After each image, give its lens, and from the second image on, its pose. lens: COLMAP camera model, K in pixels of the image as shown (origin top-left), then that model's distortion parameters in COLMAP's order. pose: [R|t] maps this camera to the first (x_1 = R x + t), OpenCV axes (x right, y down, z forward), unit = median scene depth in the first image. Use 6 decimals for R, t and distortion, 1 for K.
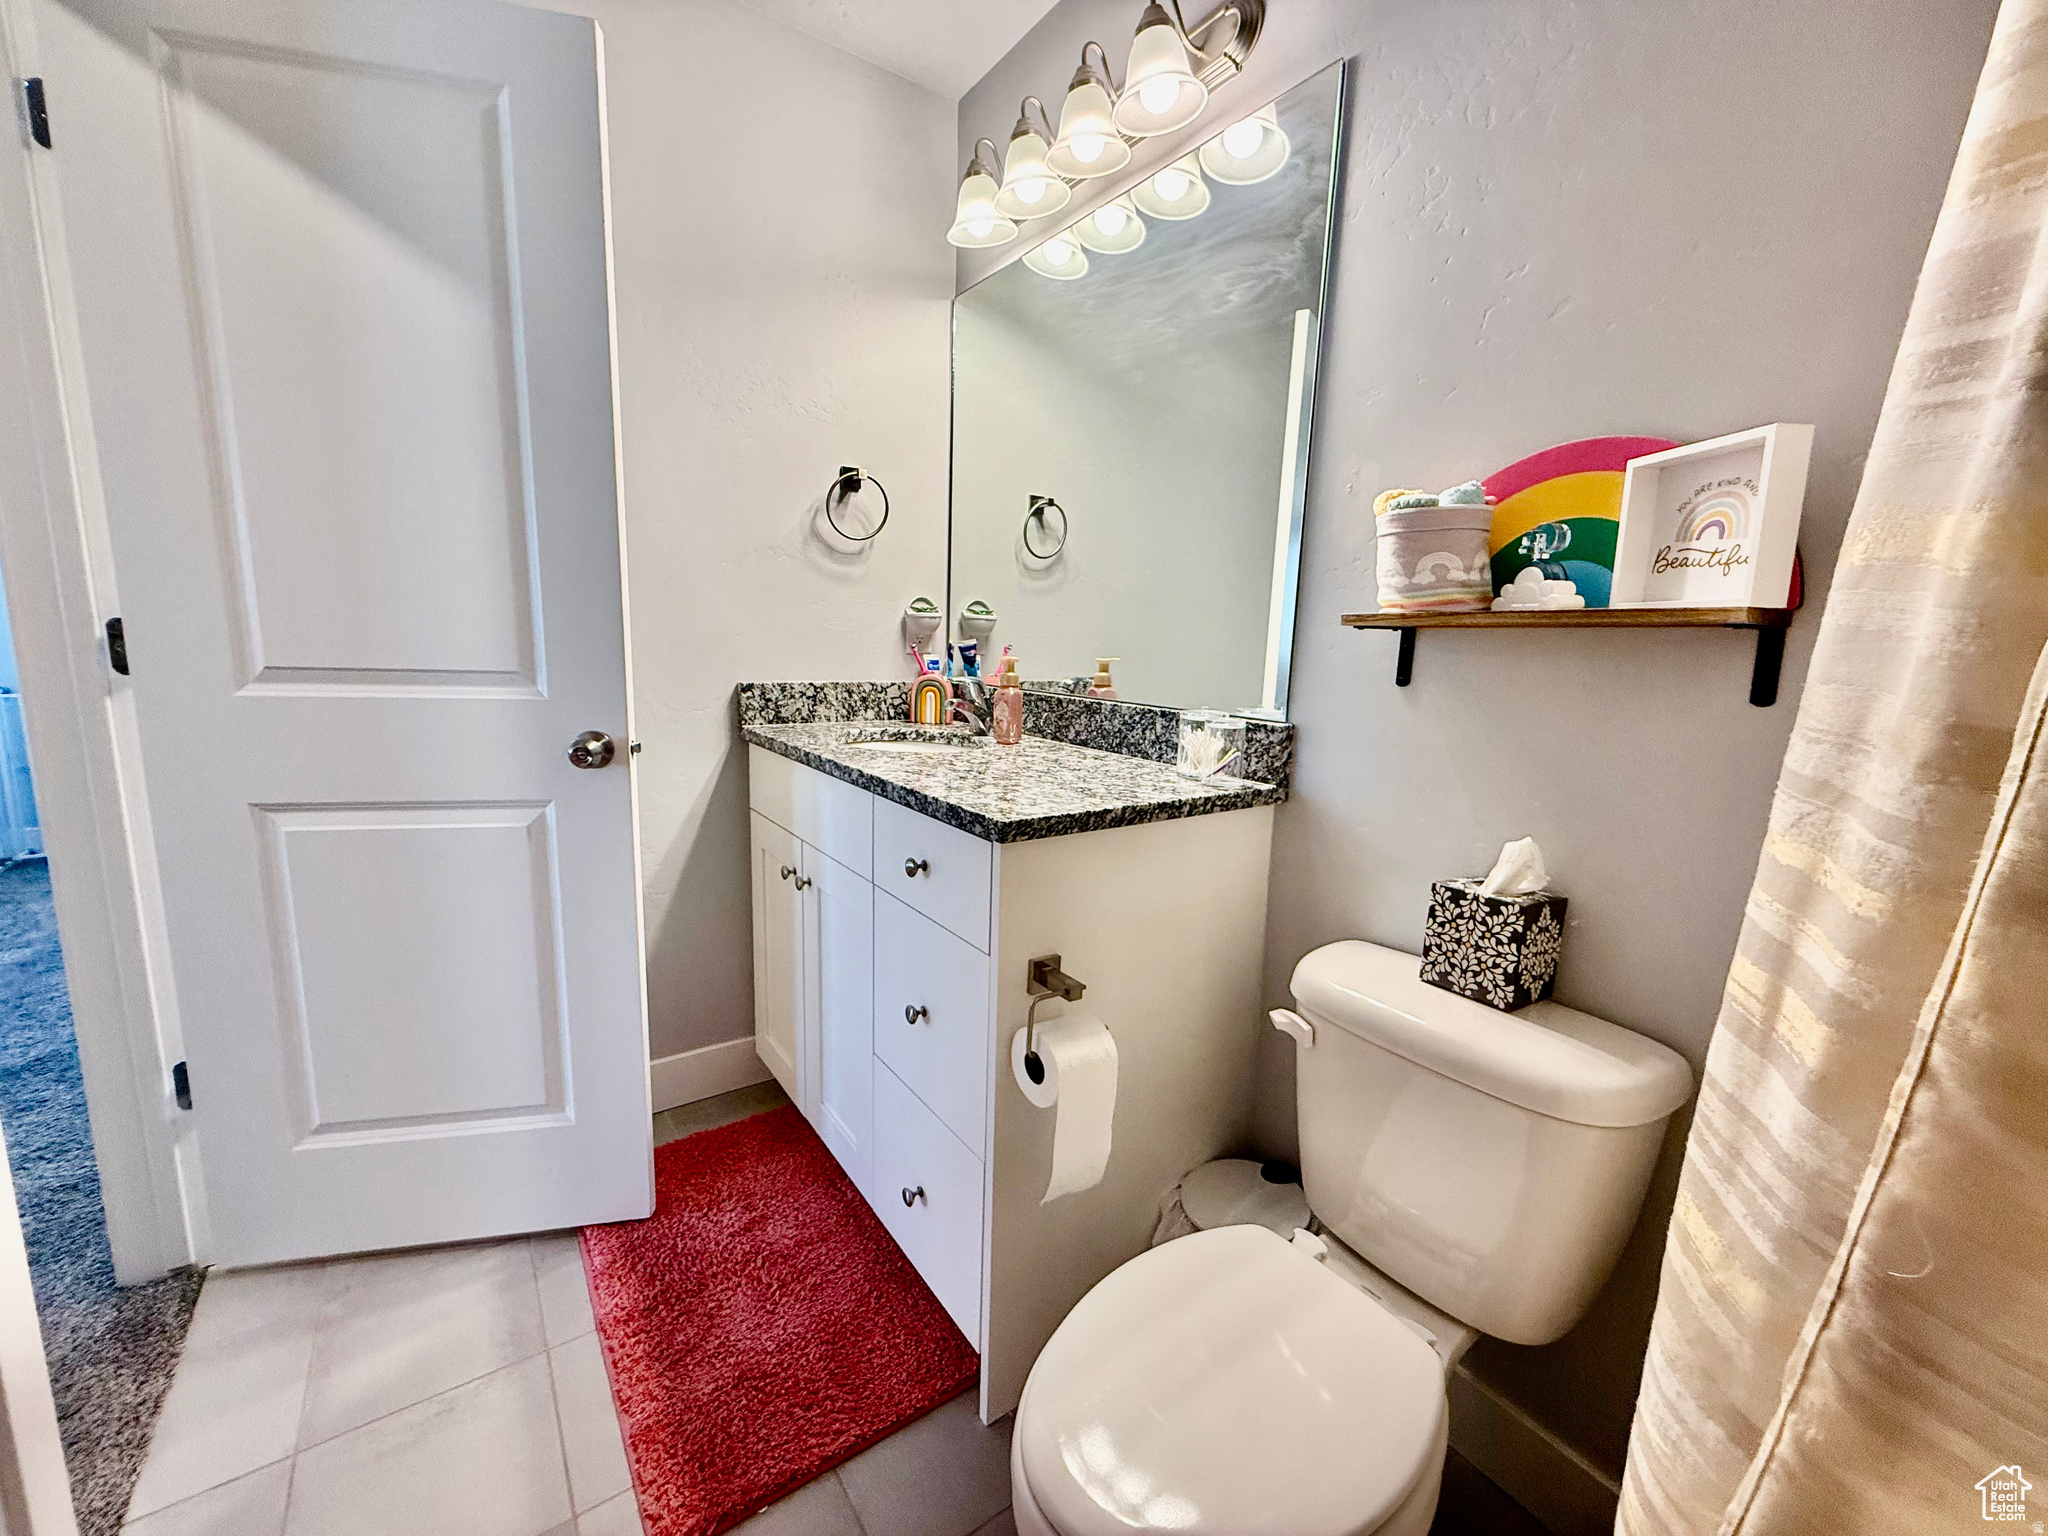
lens RADIAL K [[816.3, 0, 1018.9], [0, 816.3, 776.2], [0, 0, 1]] dist [-0.000422, 0.000025]
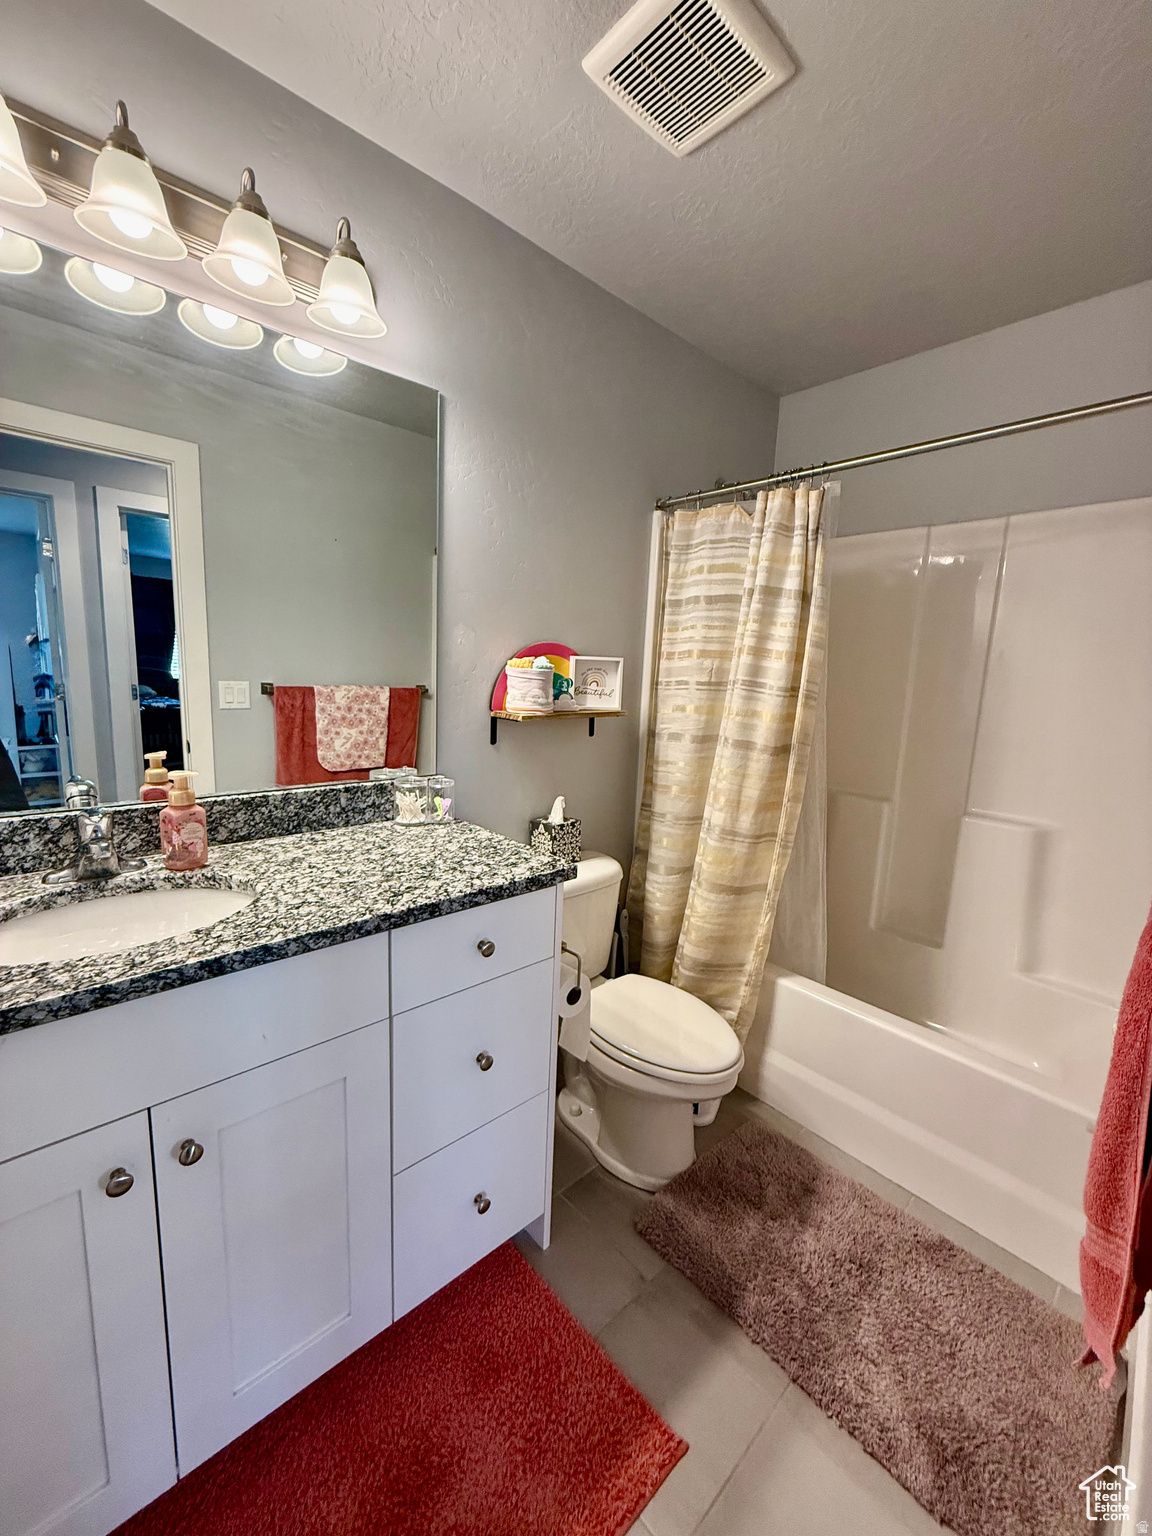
lens RADIAL K [[612.2, 0, 577.1], [0, 612.2, 755.6], [0, 0, 1]] dist [-0.000422, 0.000025]
pose [[-0.106397, -0.187813, 0.976425, -0.804131], [0.126384, 0.971480, 0.200634, -0.277838], [-0.986259, 0.144751, -0.079626, 0.700475]]
